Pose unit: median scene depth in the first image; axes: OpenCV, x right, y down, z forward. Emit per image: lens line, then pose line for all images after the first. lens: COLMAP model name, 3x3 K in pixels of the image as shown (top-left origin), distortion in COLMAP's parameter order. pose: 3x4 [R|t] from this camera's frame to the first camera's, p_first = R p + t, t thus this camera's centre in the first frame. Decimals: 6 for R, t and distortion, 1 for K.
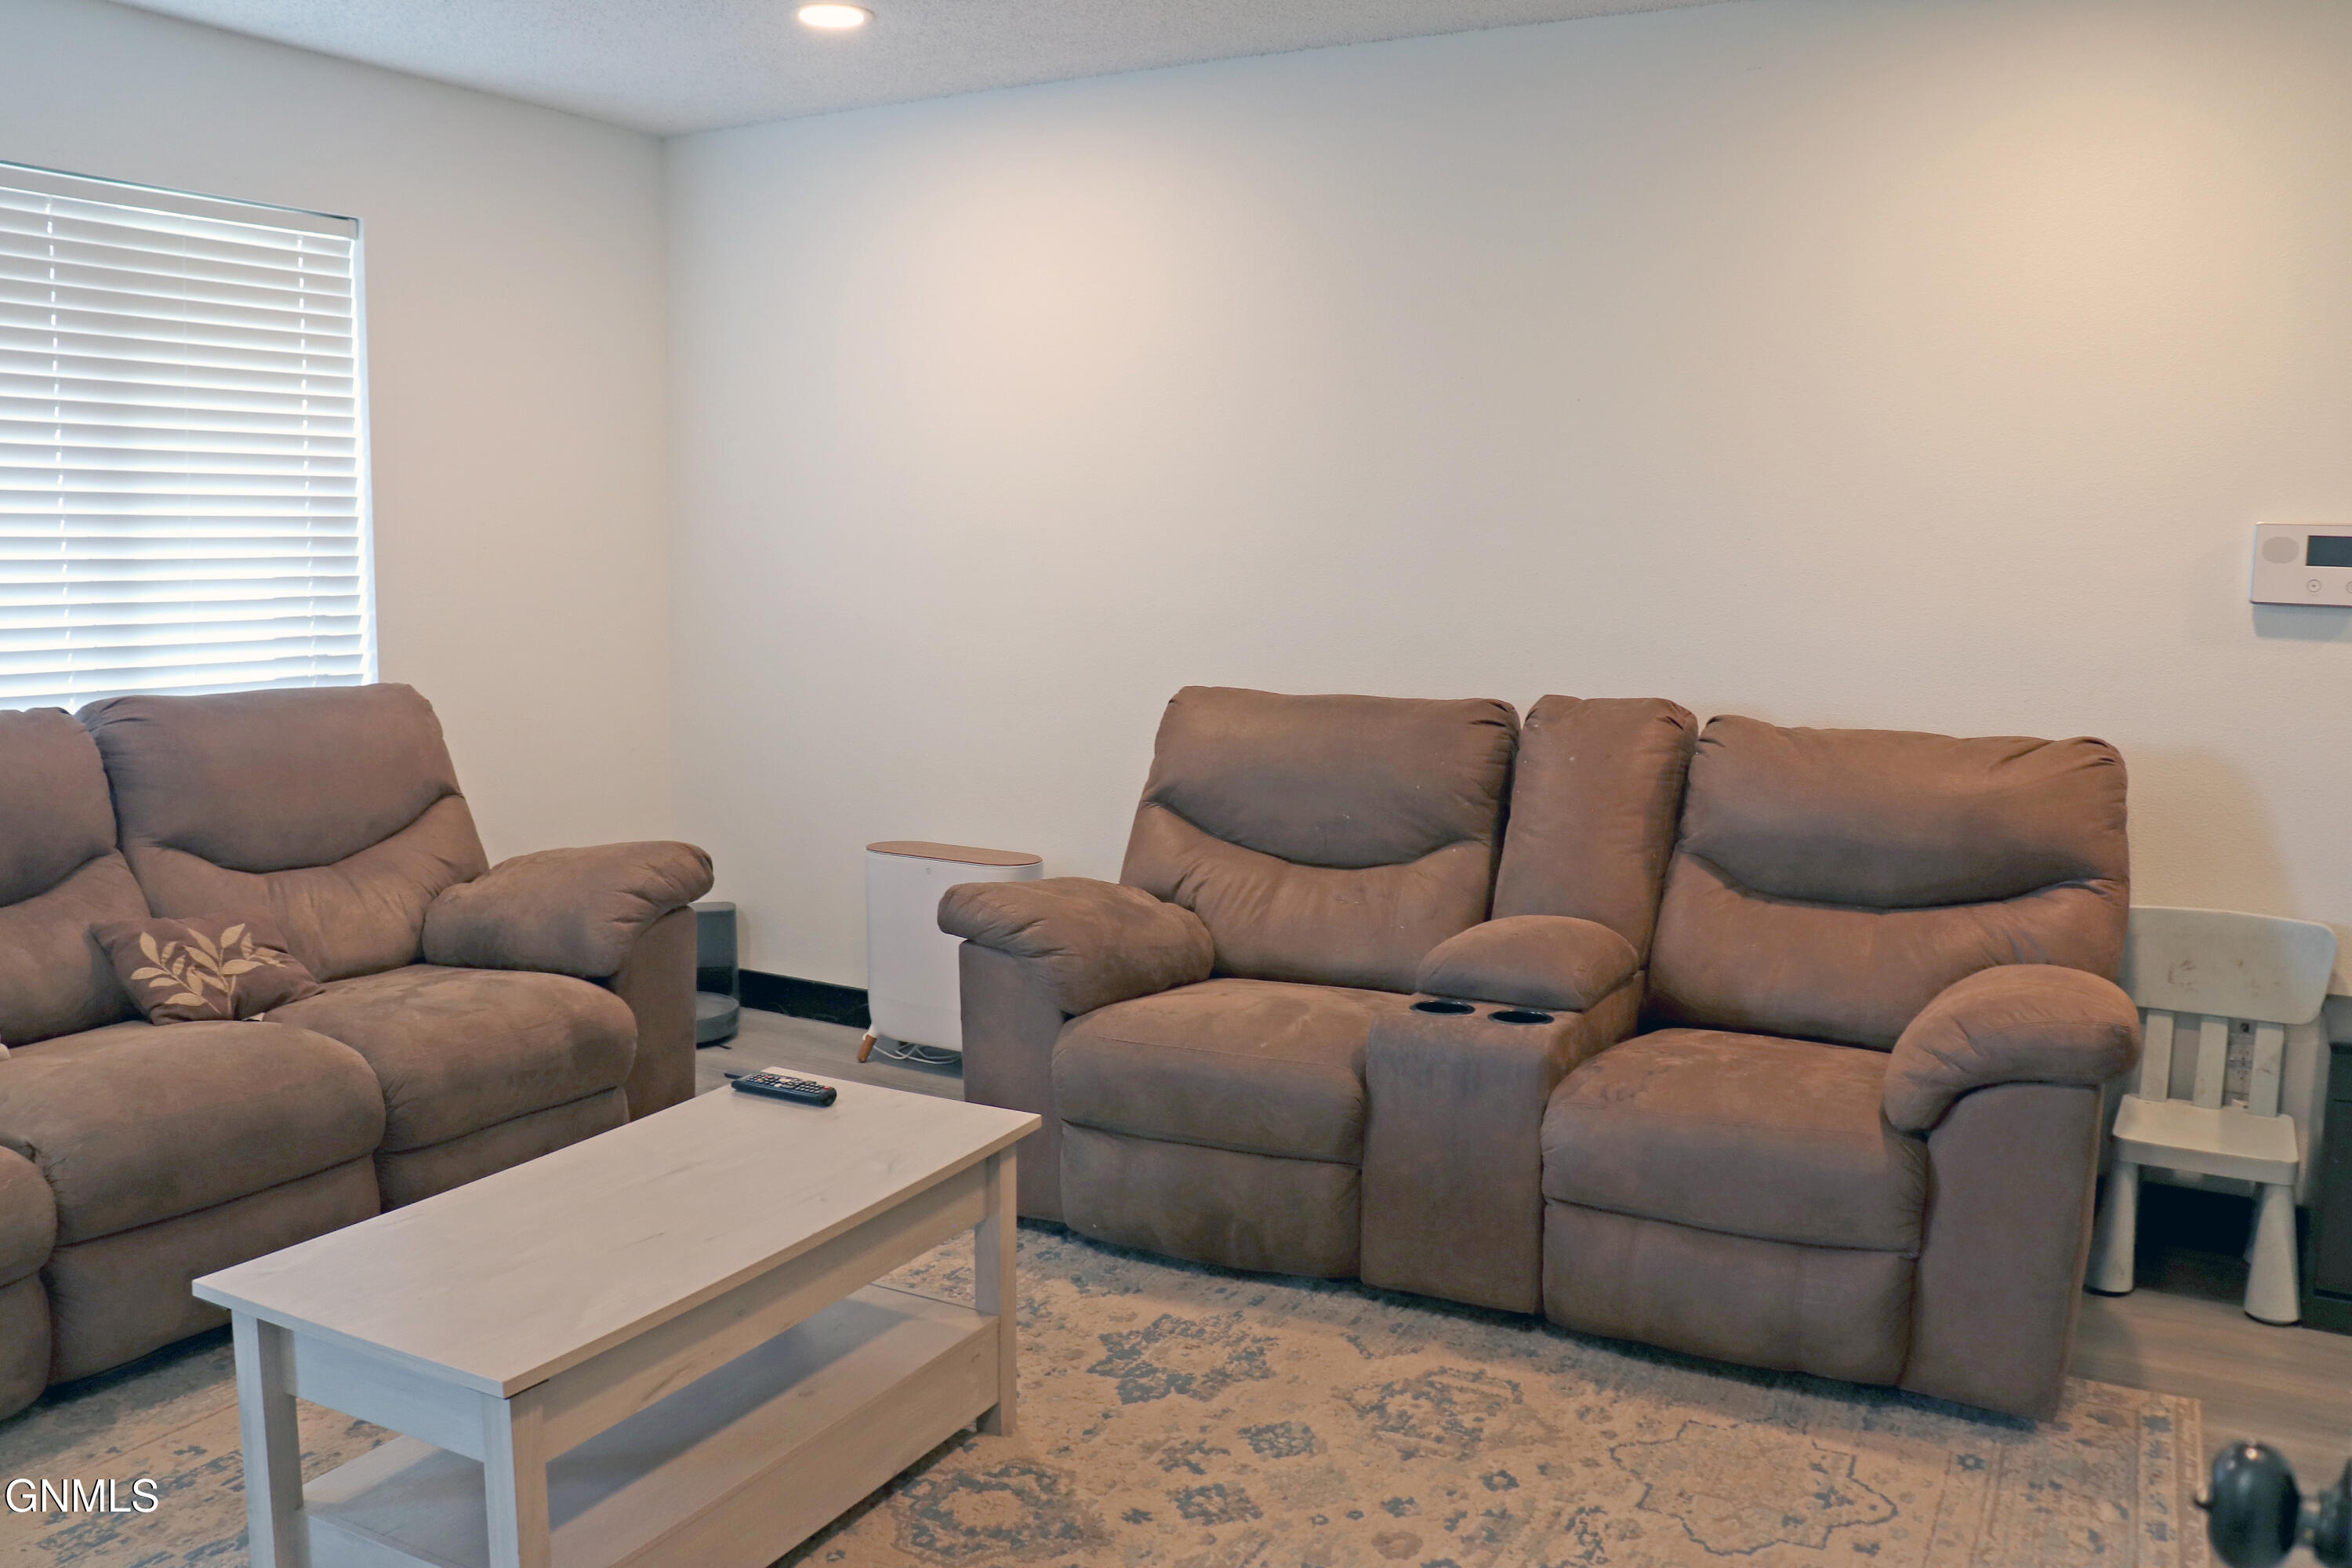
lens RADIAL K [[1955.5, 0, 1159.9], [0, 1955.5, 786.2], [0, 0, 1]] dist [-0.169755, 0.151893]
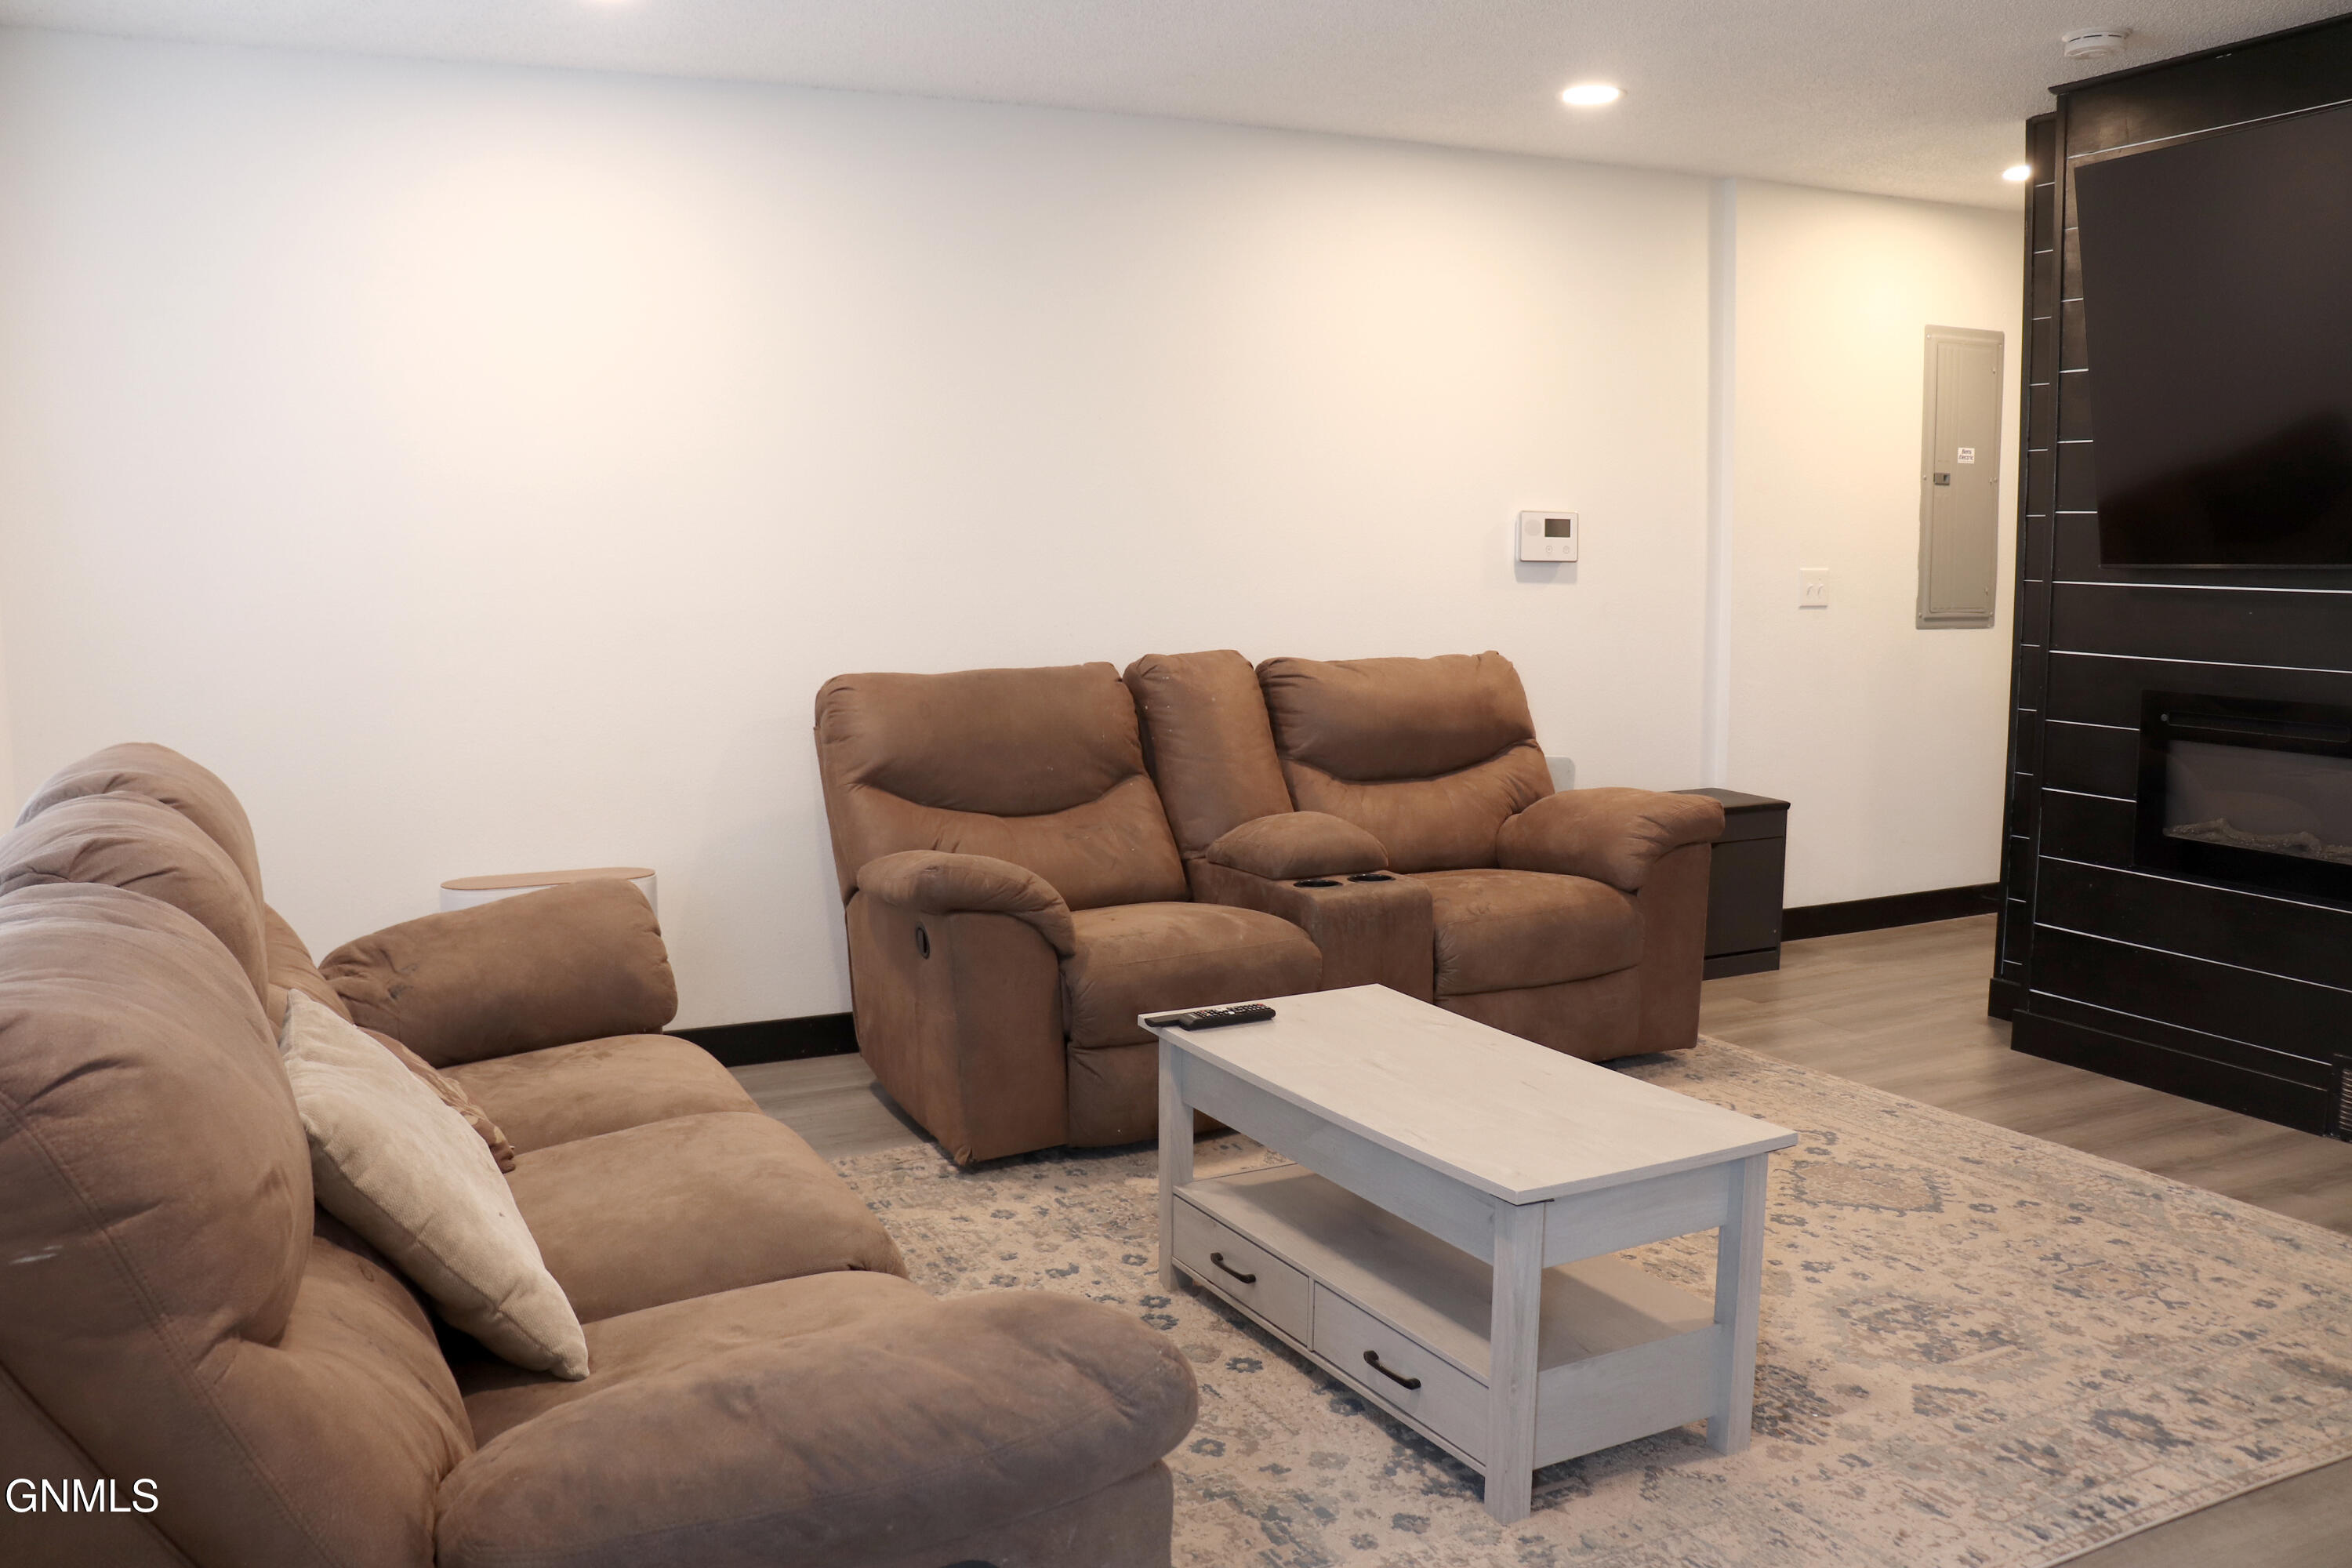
lens RADIAL K [[1948.9, 0, 1162.5], [0, 1948.9, 781.9], [0, 0, 1]] dist [-0.176565, 0.163282]
pose [[0.569049, -0.114143, 0.814343, -0.956503], [0.115151, 0.991622, 0.058527, -0.042671], [-0.814201, 0.060467, 0.577425, 0.309459]]
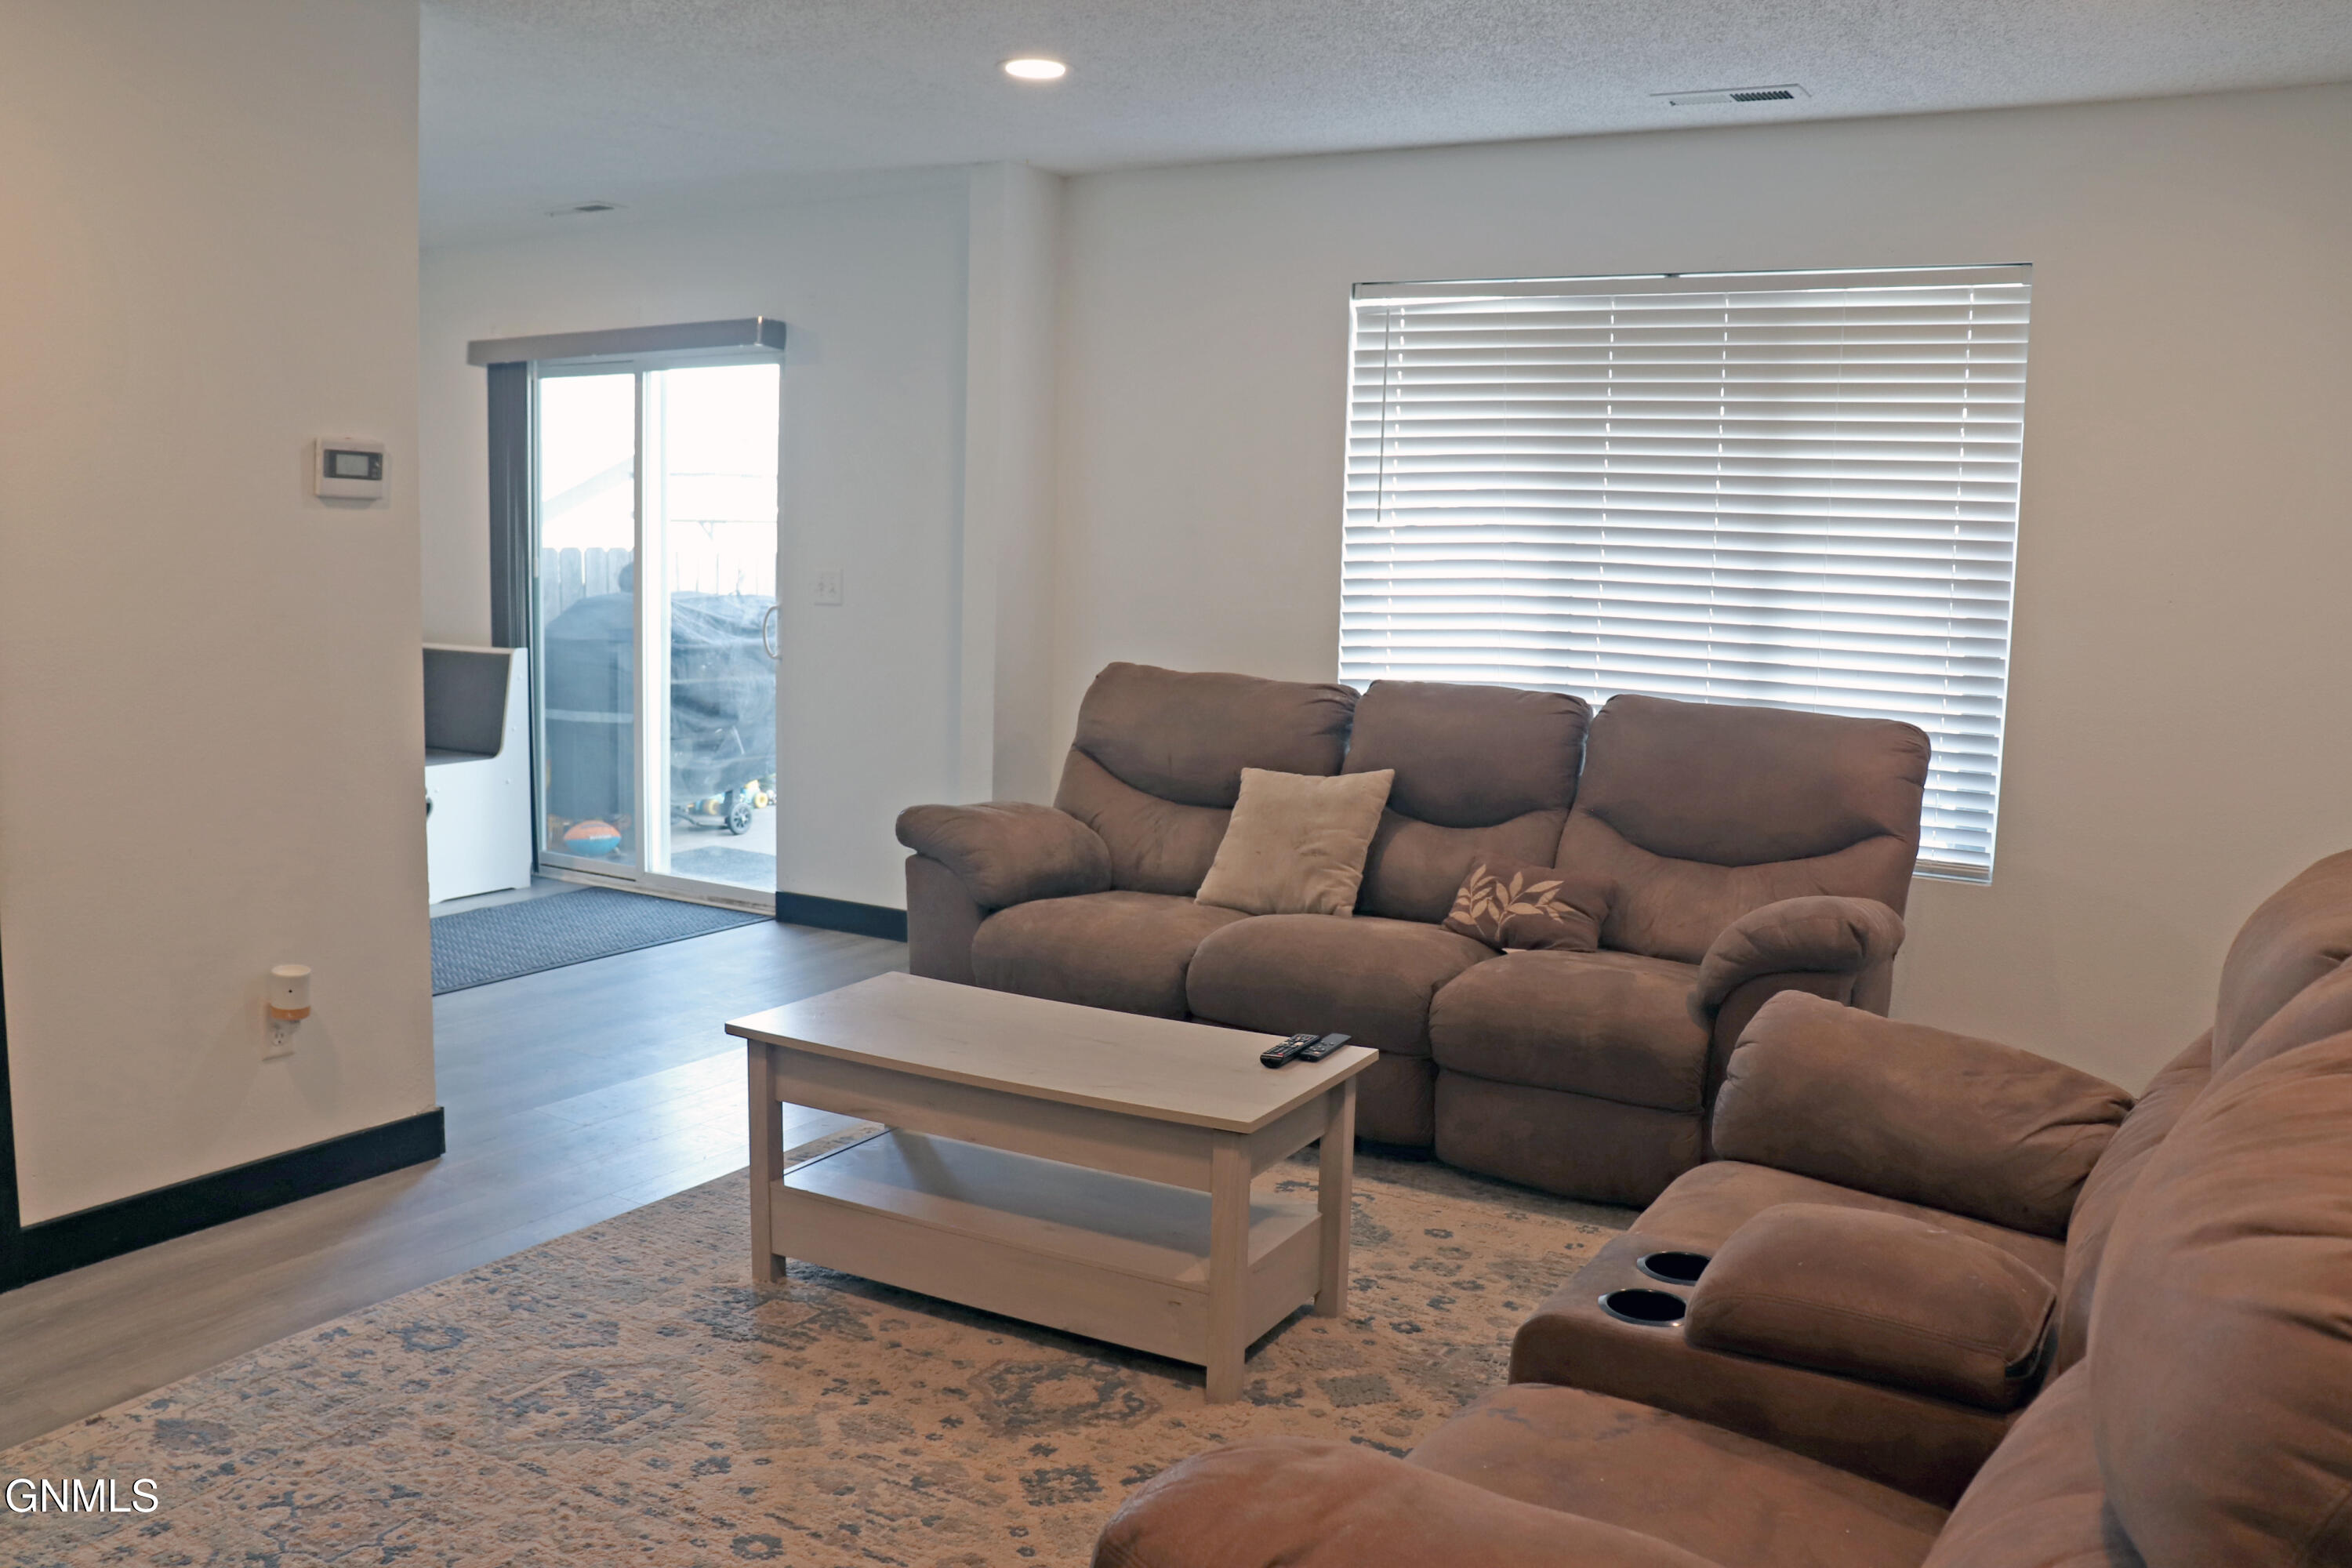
lens RADIAL K [[1948.9, 0, 1162.5], [0, 1948.9, 781.9], [0, 0, 1]] dist [-0.176565, 0.163282]
pose [[-0.032983, 0.117970, -0.992469, 0.783073], [-0.151322, 0.980973, 0.121632, -0.106535], [0.987934, 0.154195, -0.014504, 0.776989]]
